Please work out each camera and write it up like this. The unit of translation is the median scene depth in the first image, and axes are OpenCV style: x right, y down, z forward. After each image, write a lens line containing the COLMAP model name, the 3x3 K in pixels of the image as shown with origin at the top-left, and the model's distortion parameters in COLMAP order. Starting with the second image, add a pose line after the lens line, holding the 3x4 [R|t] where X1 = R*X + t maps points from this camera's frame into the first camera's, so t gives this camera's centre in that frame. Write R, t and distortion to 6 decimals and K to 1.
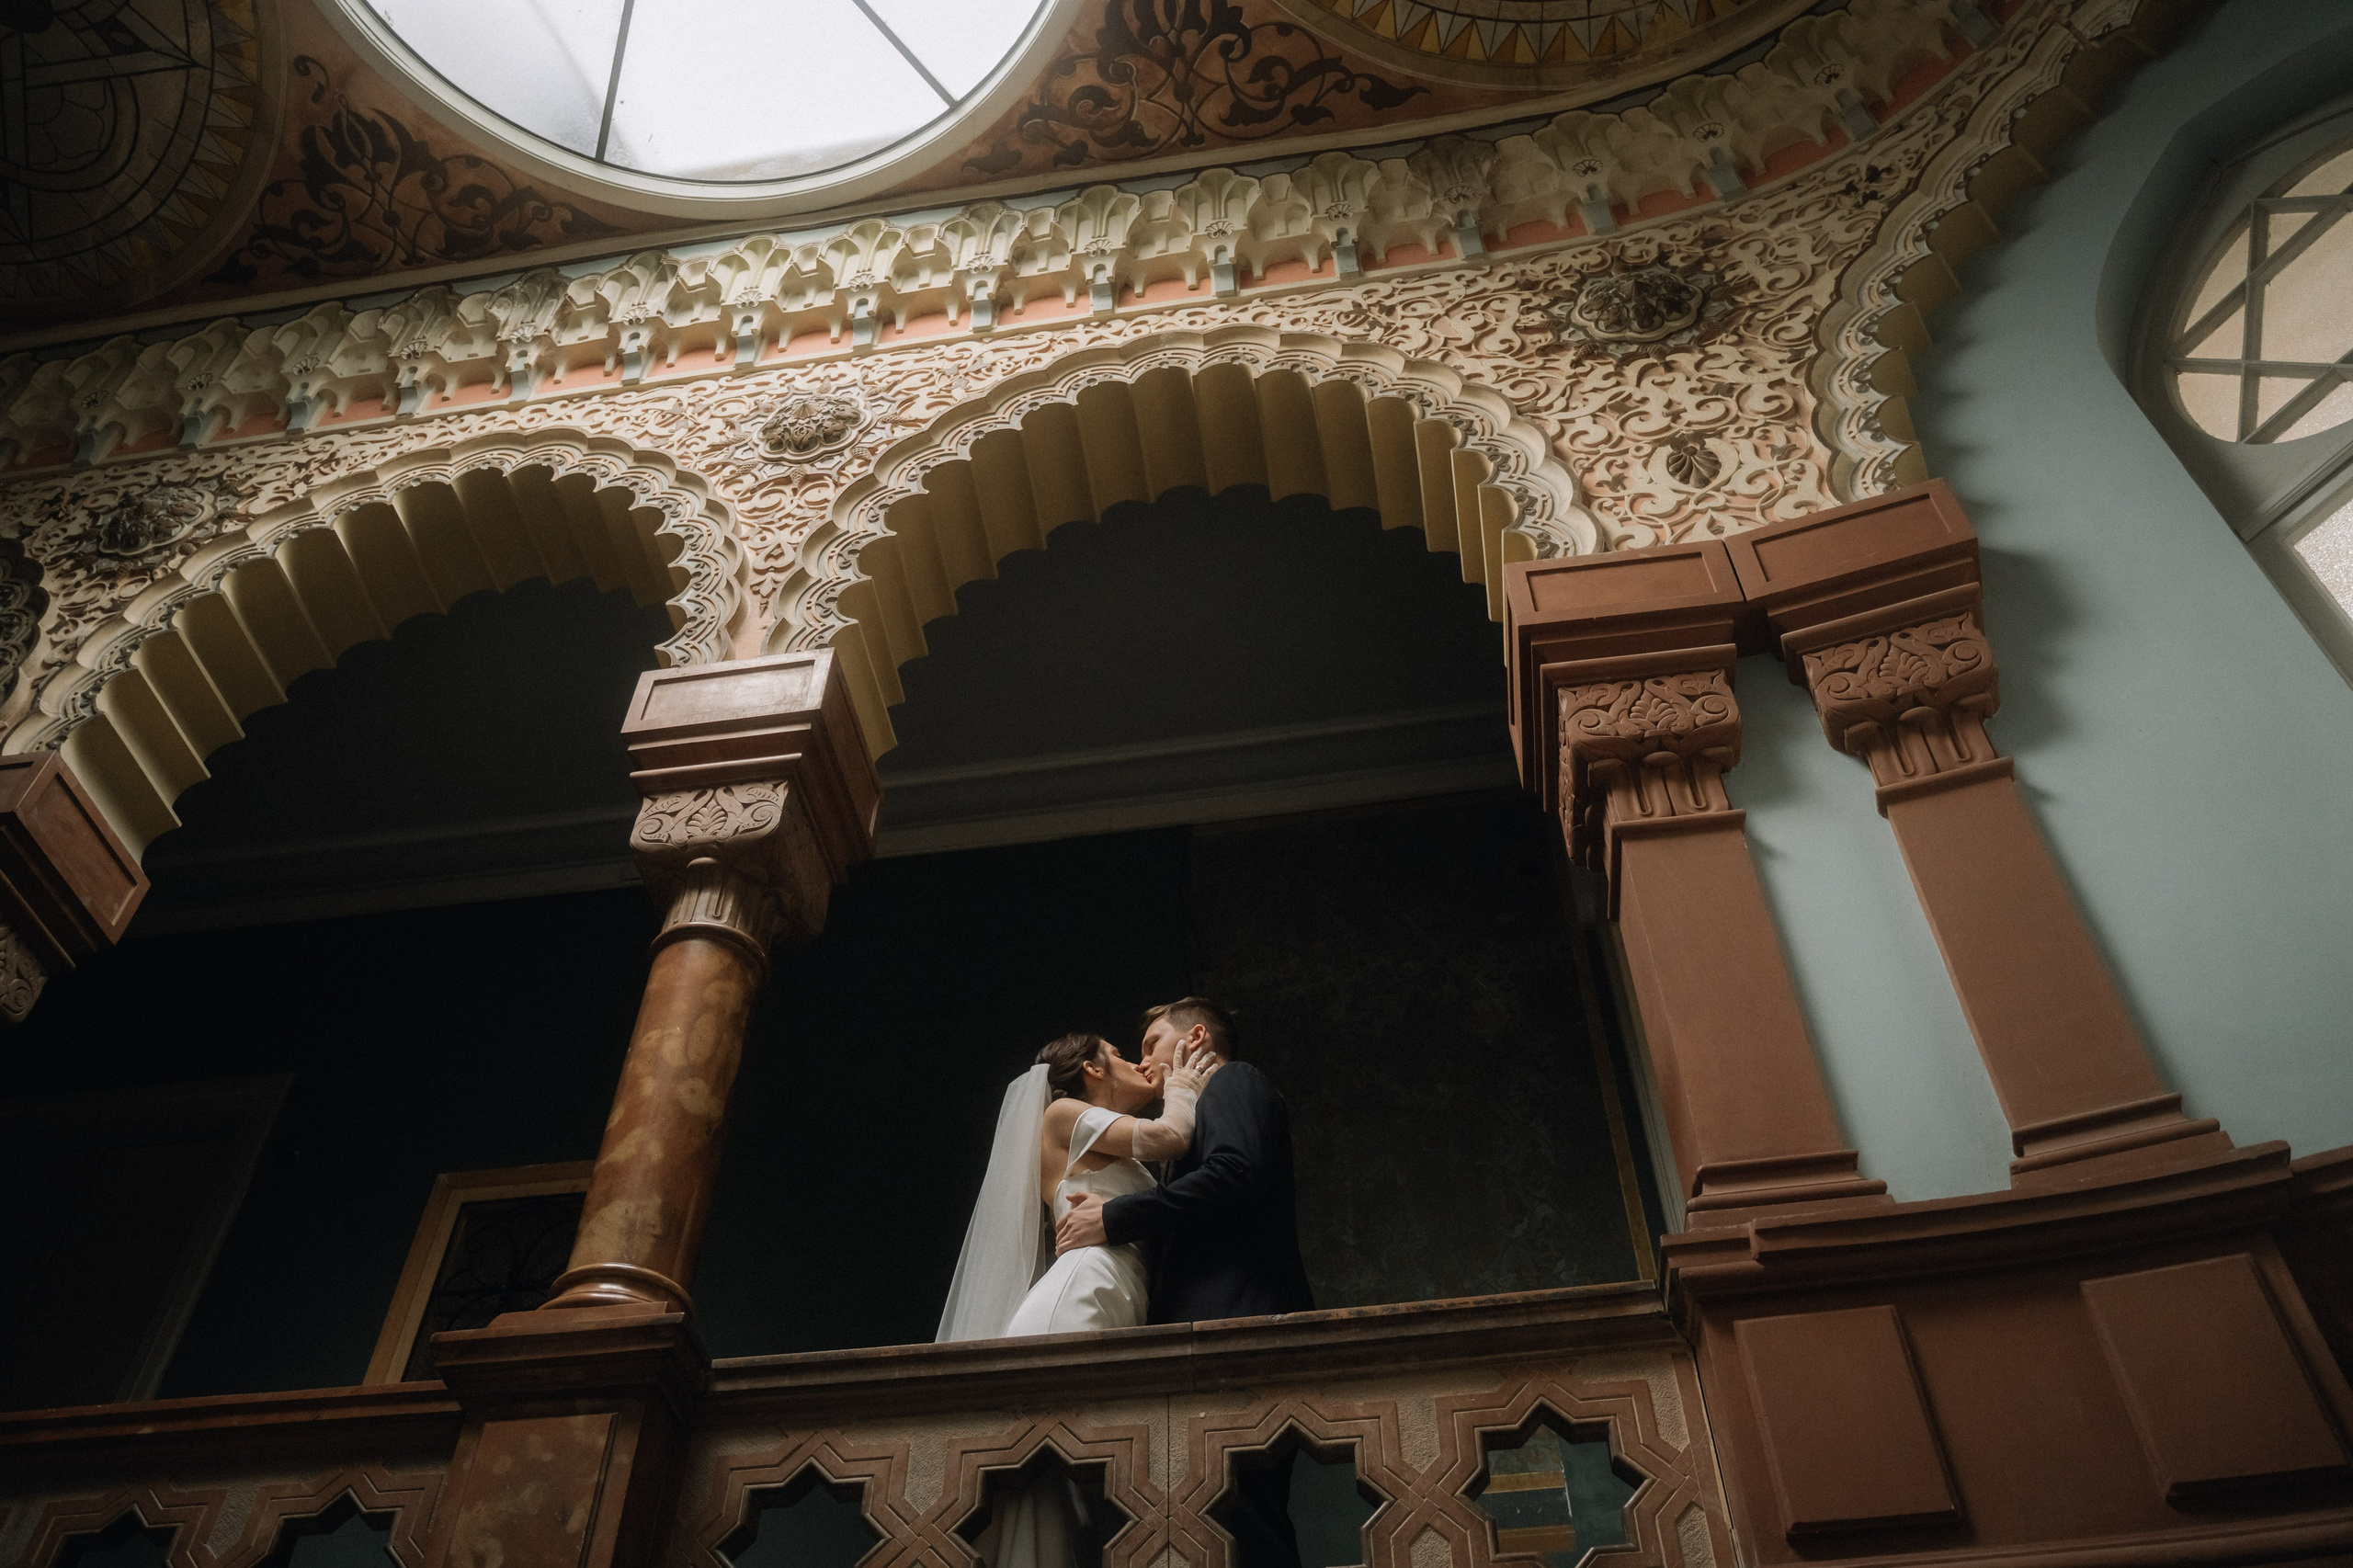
lens RADIAL K [[1949.7, 0, 1176.5], [0, 1949.7, 784.0], [0, 0, 1]] dist [-0.089397, 0.074319]
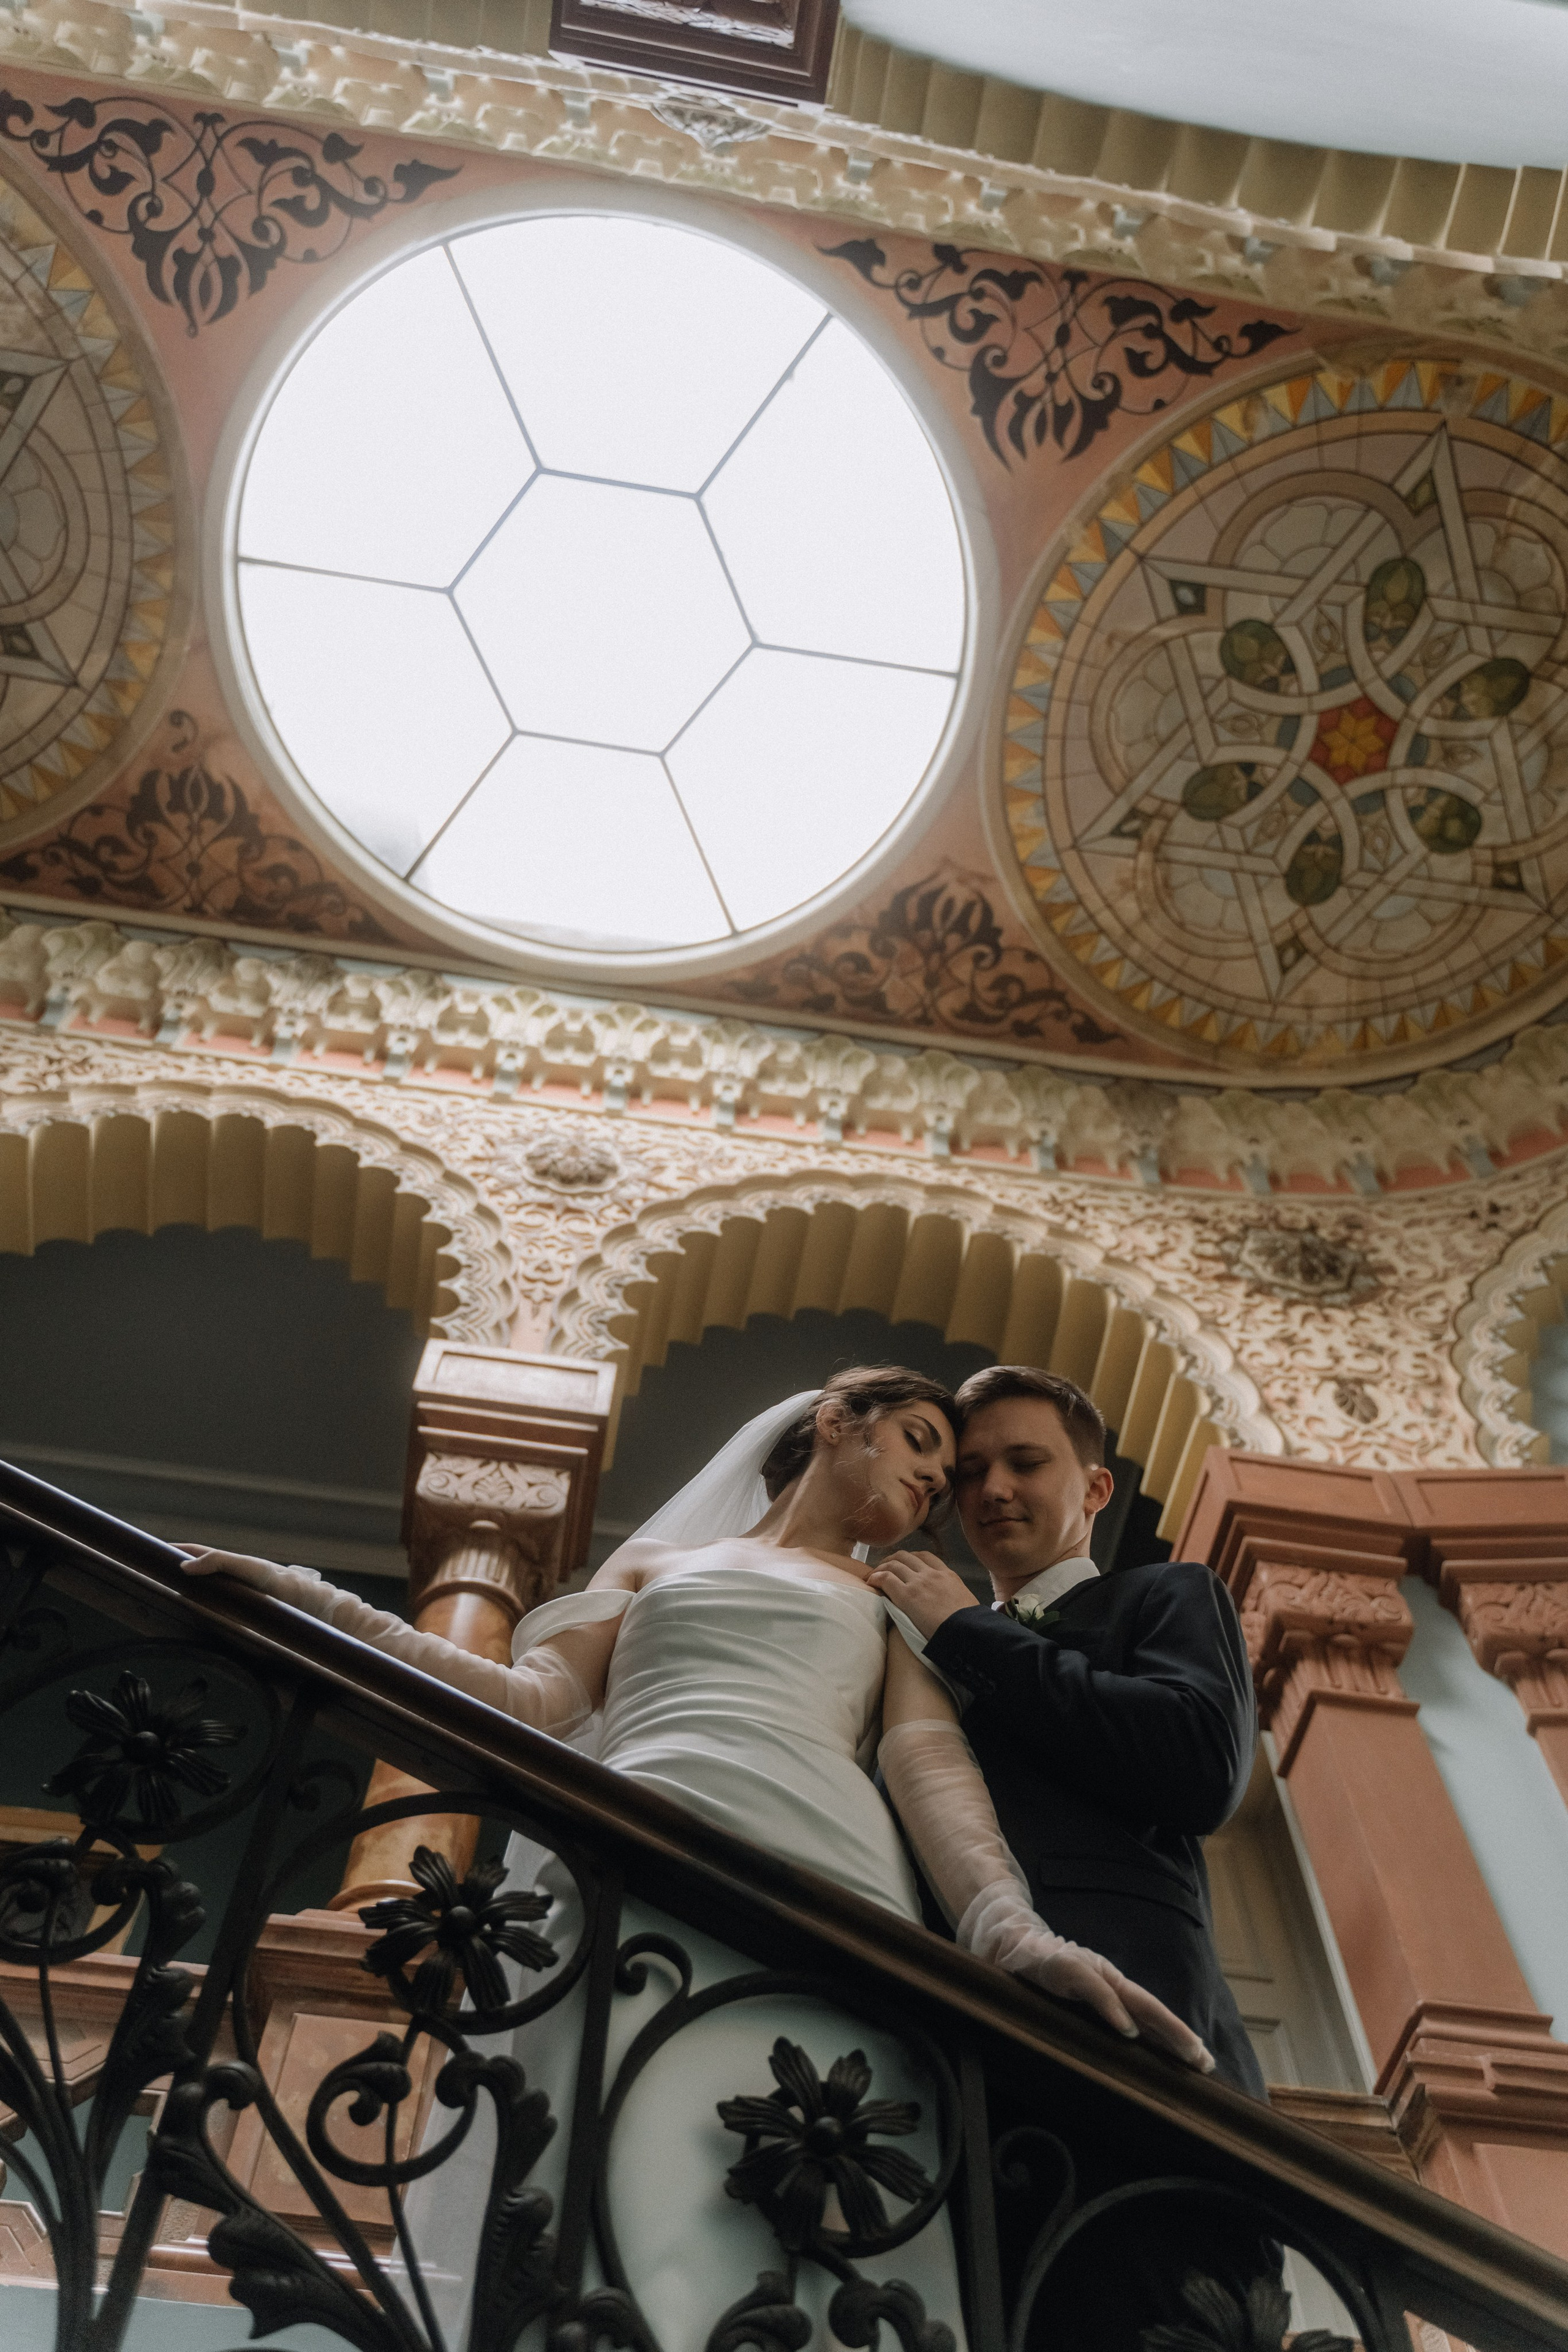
lens RADIAL K [[1891.0, 0, 842.1], [0, 1891.0, 1173.3], [0, 0, 1]] dist [-0.009064, 0.013663]
pose [[0.950751, 0.274486, 0.143981, -0.198125], [-0.231147, 0.937356, -0.260644, 0.063703], [-0.206504, 0.214527, 0.954638, -0.051726]]
